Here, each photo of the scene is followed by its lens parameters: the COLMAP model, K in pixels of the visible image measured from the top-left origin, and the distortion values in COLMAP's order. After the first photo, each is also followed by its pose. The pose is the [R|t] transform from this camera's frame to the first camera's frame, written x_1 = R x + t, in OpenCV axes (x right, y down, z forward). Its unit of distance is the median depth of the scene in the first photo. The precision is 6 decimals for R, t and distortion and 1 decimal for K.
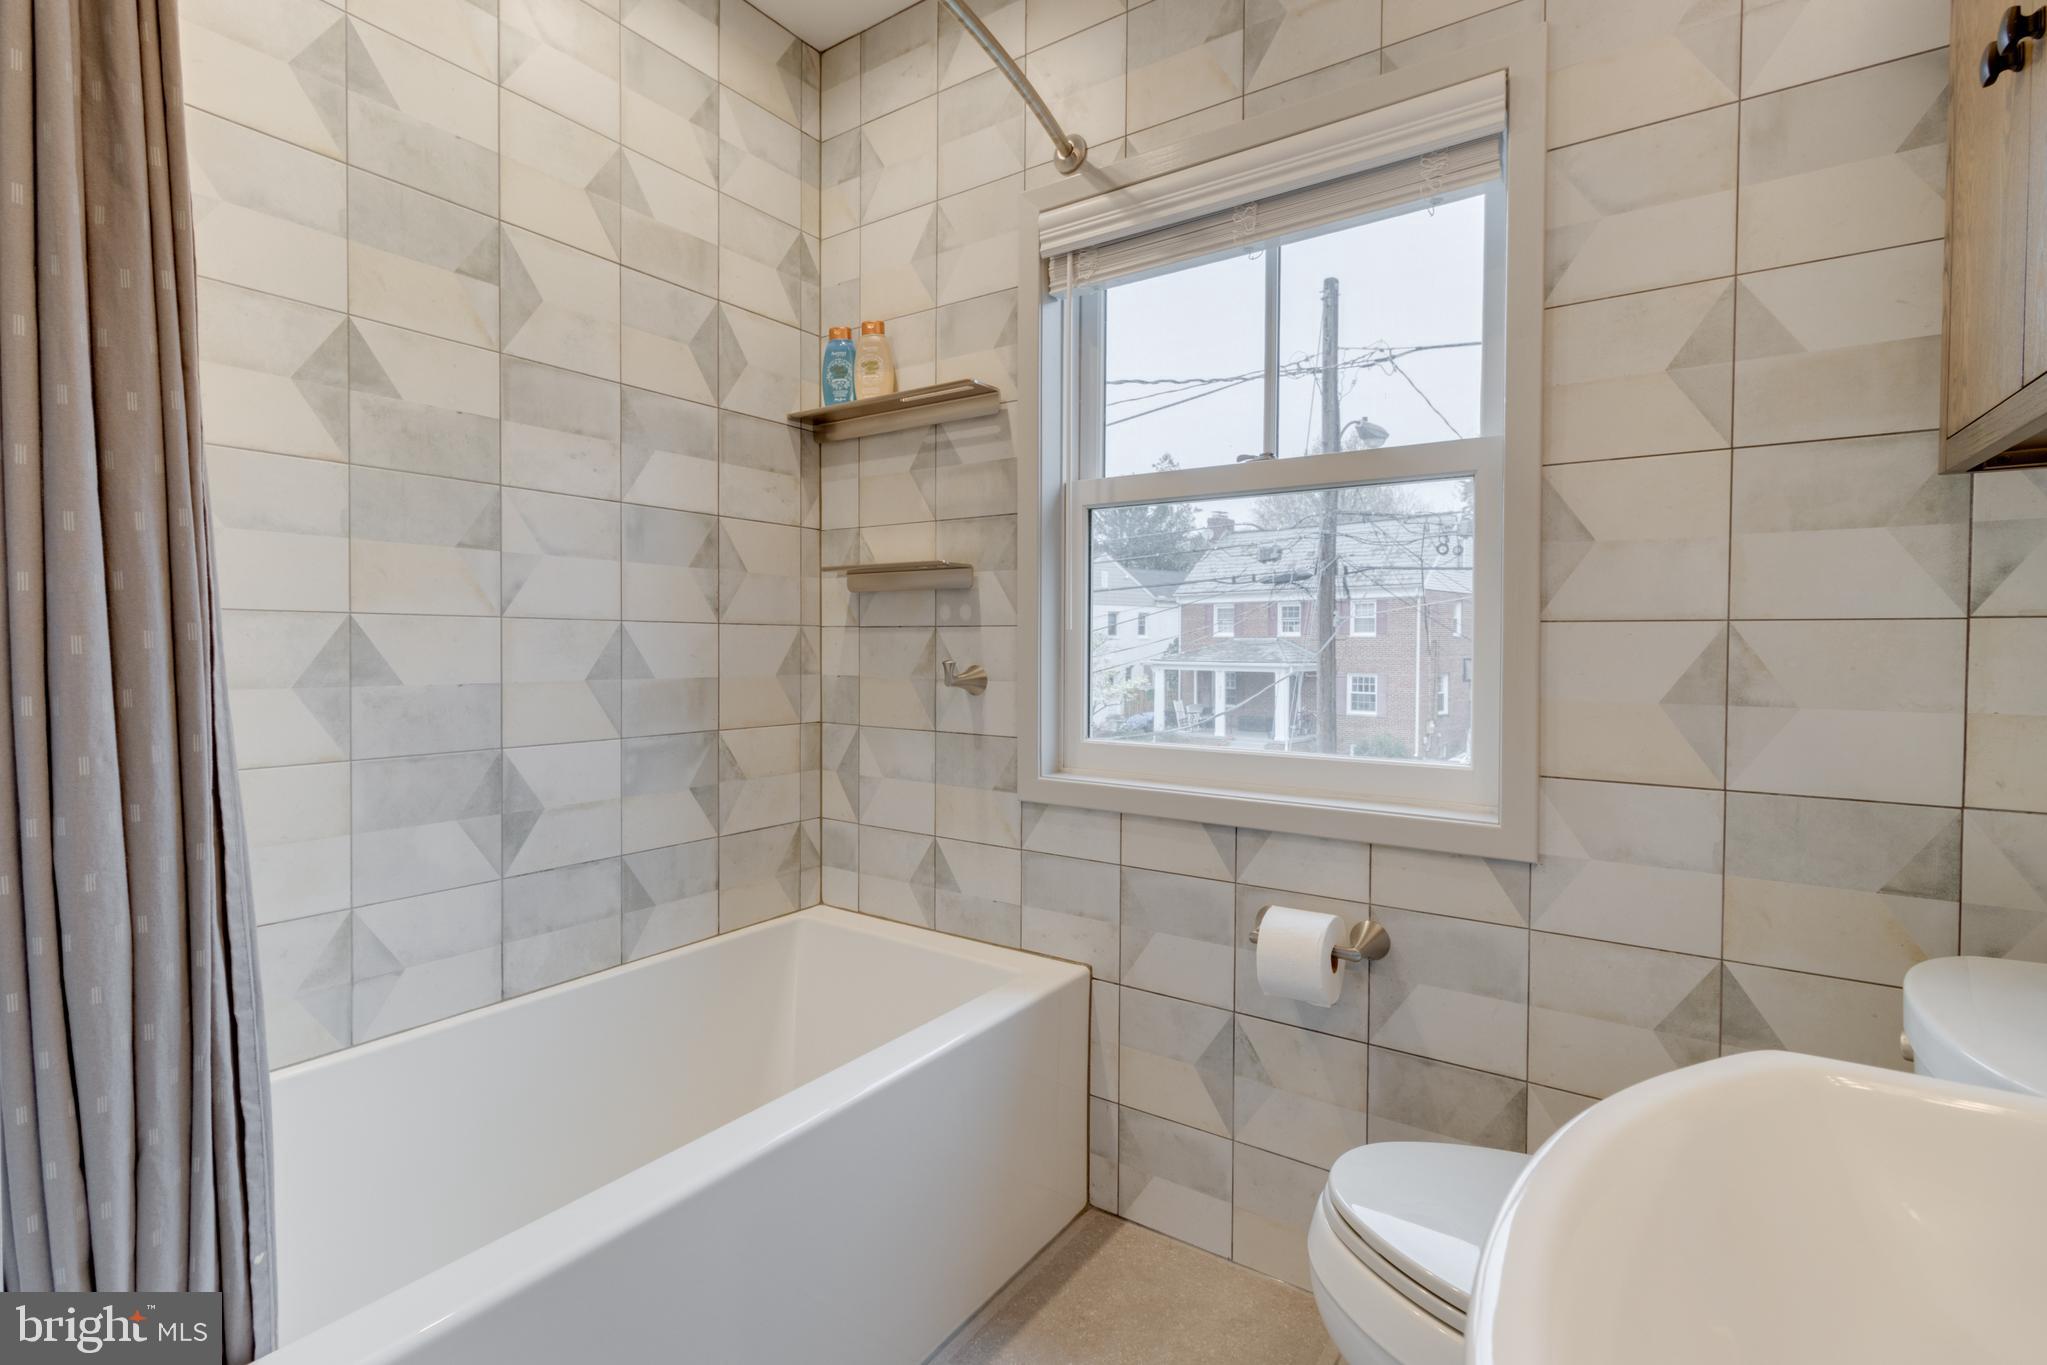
lens RADIAL K [[949.4, 0, 1010.8], [0, 949.4, 662.4], [0, 0, 1]] dist [0.004423, -0.001274]
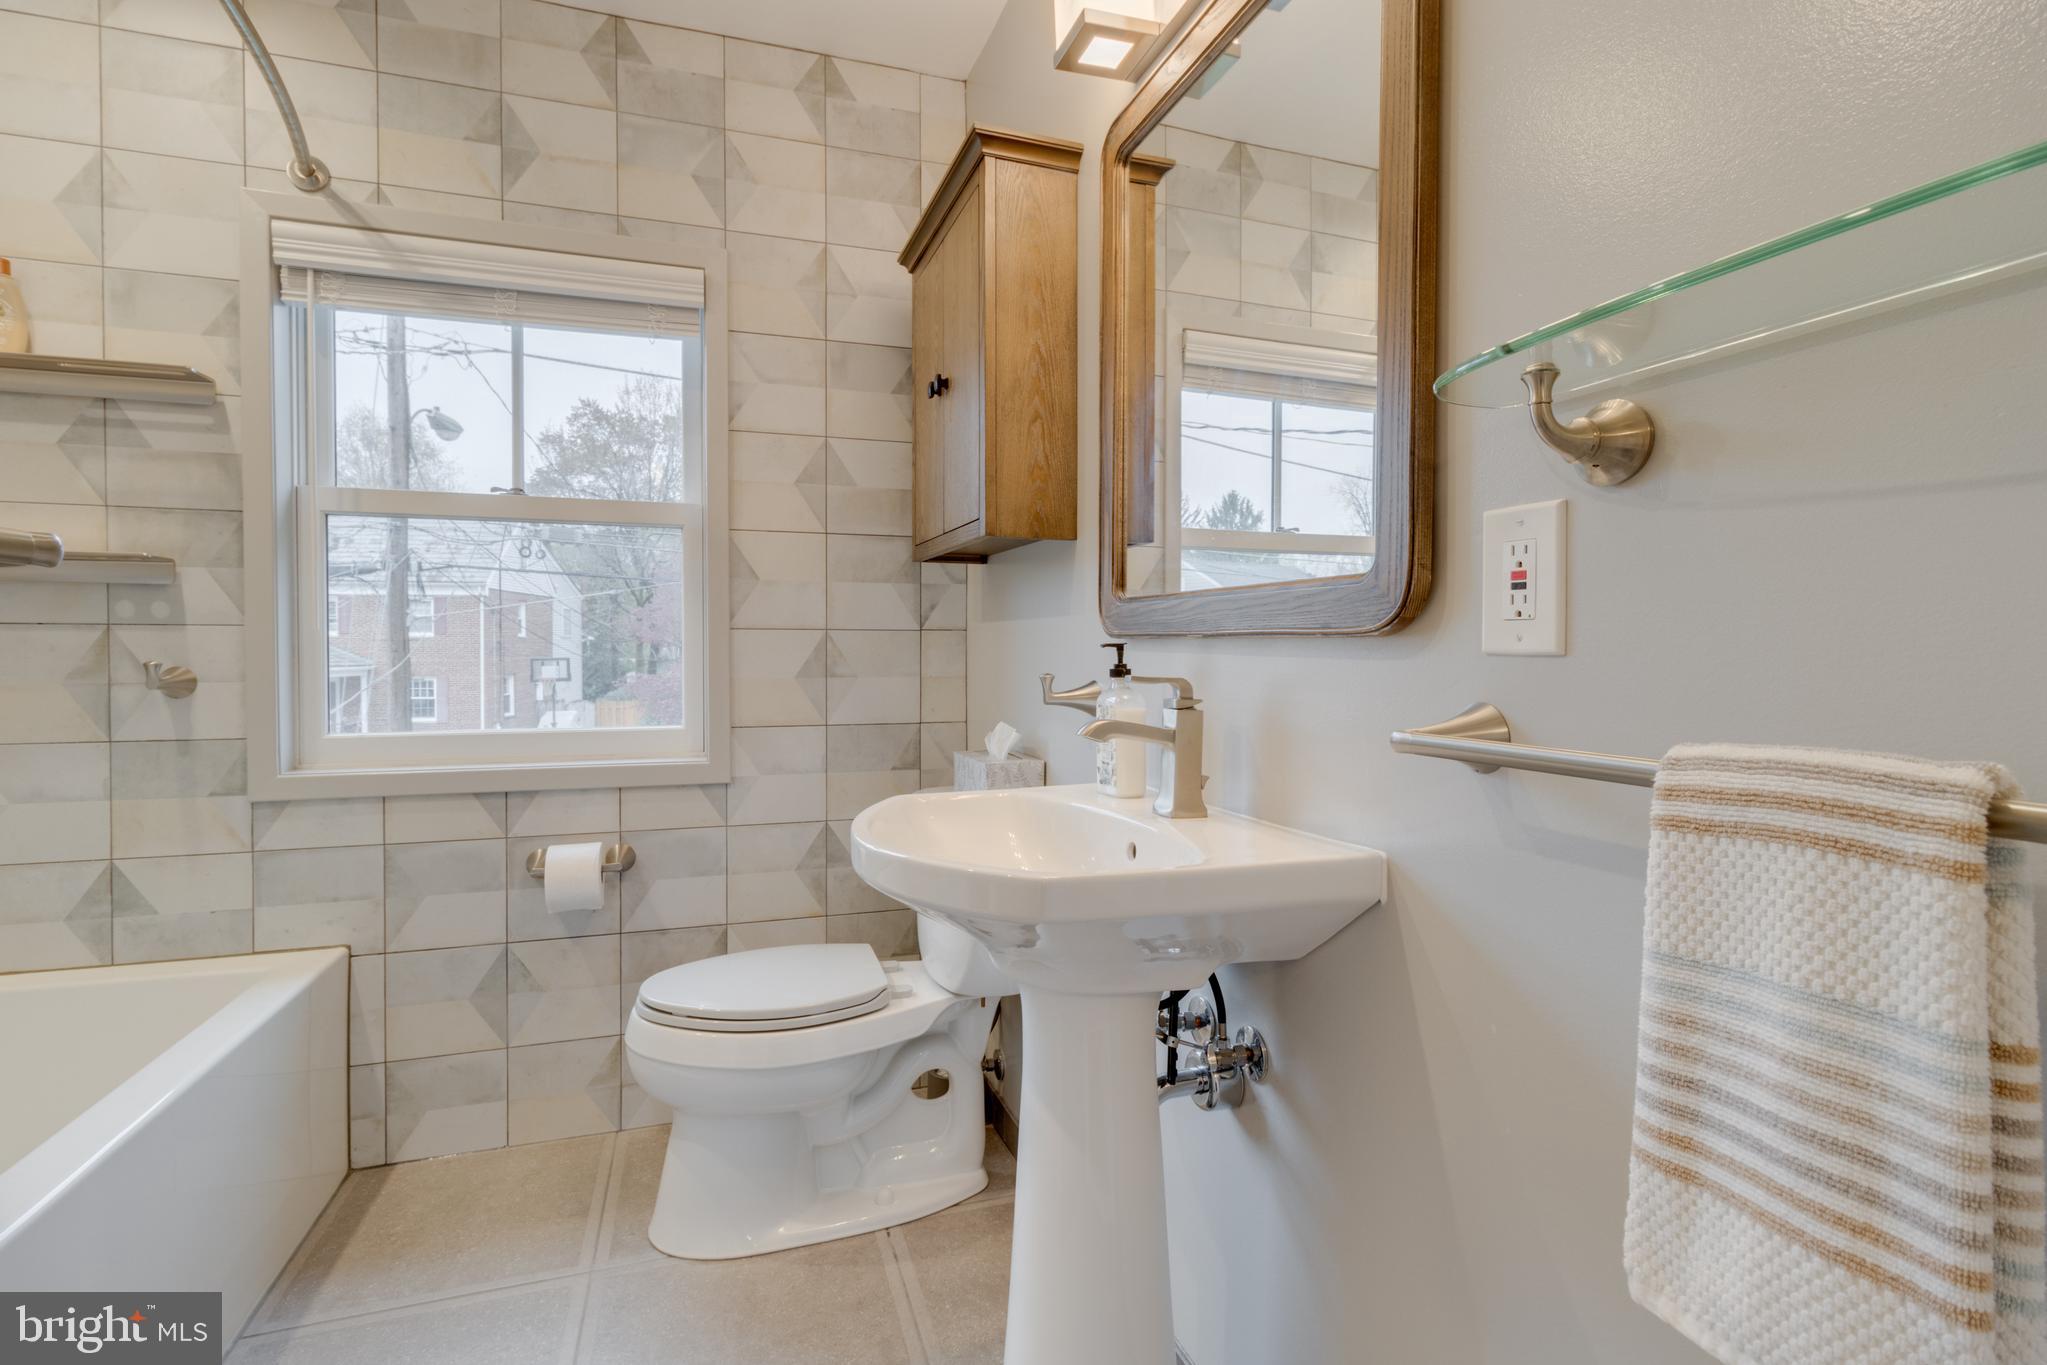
lens RADIAL K [[949.4, 0, 1021.1], [0, 949.4, 664.5], [0, 0, 1]] dist [0.004423, -0.001274]
pose [[0.595504, -0.018626, 0.803136, -0.323849], [0.017378, 0.999796, 0.010302, 0.006531], [-0.803164, 0.007822, 0.595707, -0.248590]]
